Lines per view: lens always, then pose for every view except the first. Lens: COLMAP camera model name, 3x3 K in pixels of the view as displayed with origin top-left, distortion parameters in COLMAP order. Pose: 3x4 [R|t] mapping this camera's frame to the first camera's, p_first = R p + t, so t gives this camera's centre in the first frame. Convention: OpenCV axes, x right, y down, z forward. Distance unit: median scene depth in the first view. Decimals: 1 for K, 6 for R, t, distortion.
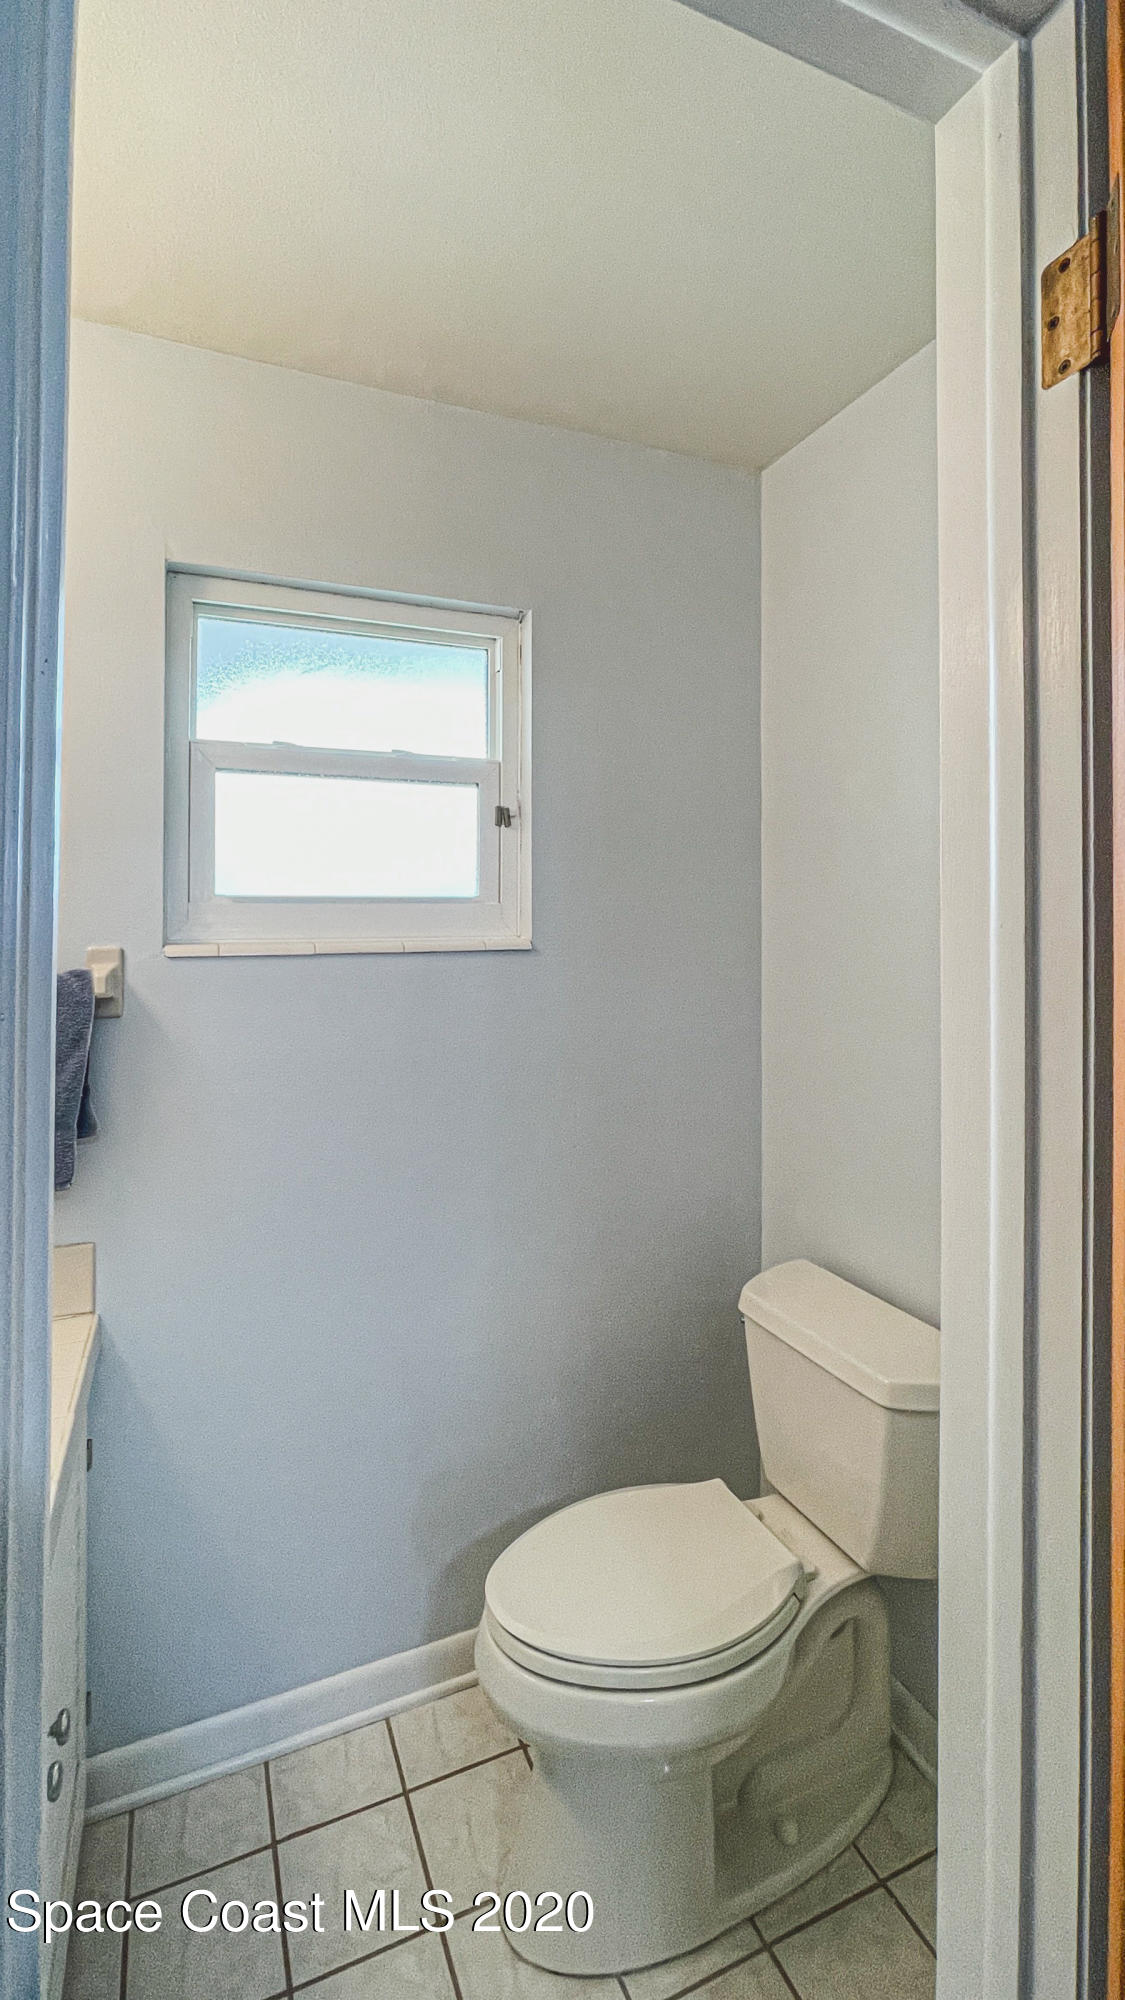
lens RADIAL K [[866.9, 0, 557.2], [0, 866.9, 910.1], [0, 0, 1]] dist [0.002430, 0.000127]
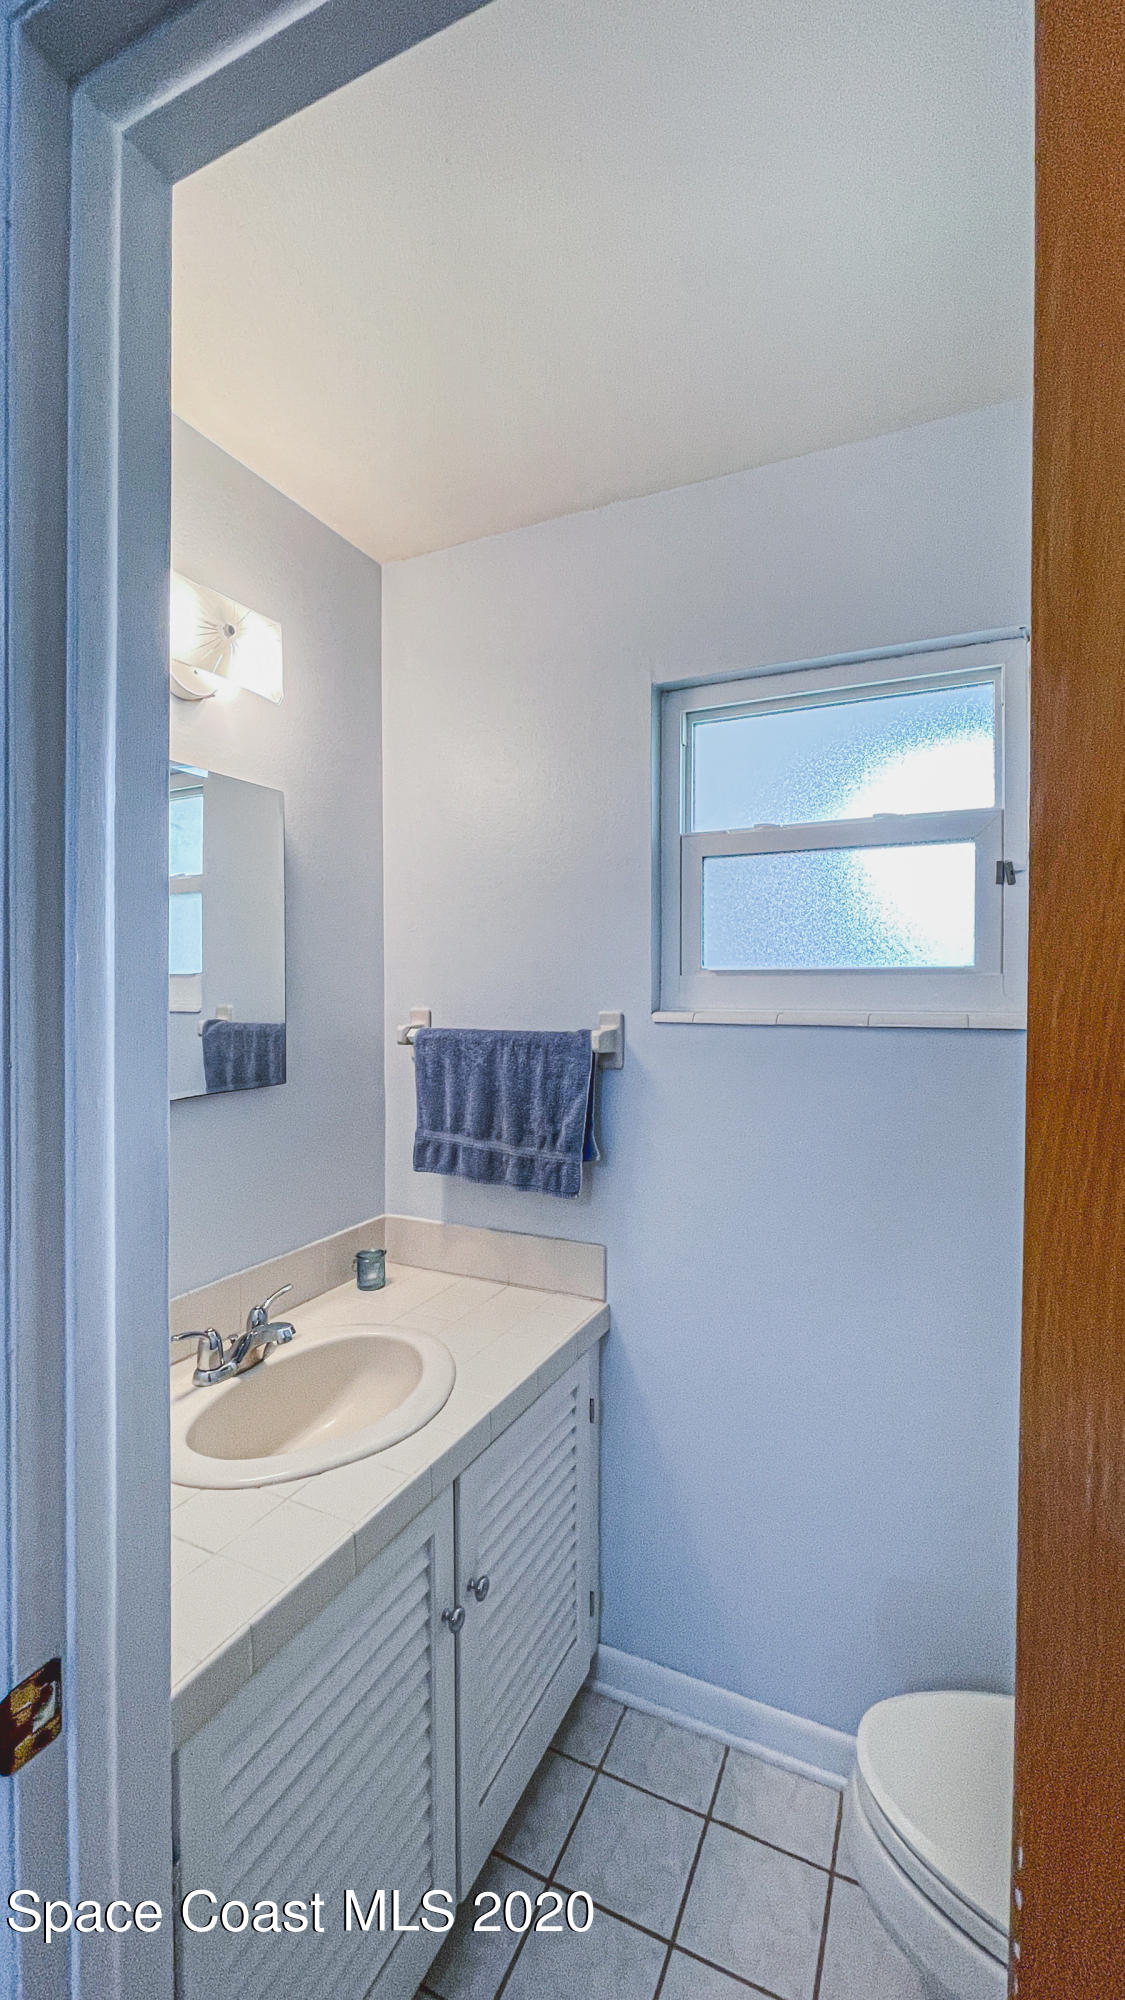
lens RADIAL K [[844.6, 0, 562.5], [0, 844.6, 1000.0], [0, 0, 1]] dist [-0.001099, 0.000158]
pose [[0.662670, 0.015277, -0.748756, 0.318102], [0.000515, 0.999782, 0.020854, -0.000148], [0.748911, -0.014204, 0.662518, 0.136867]]
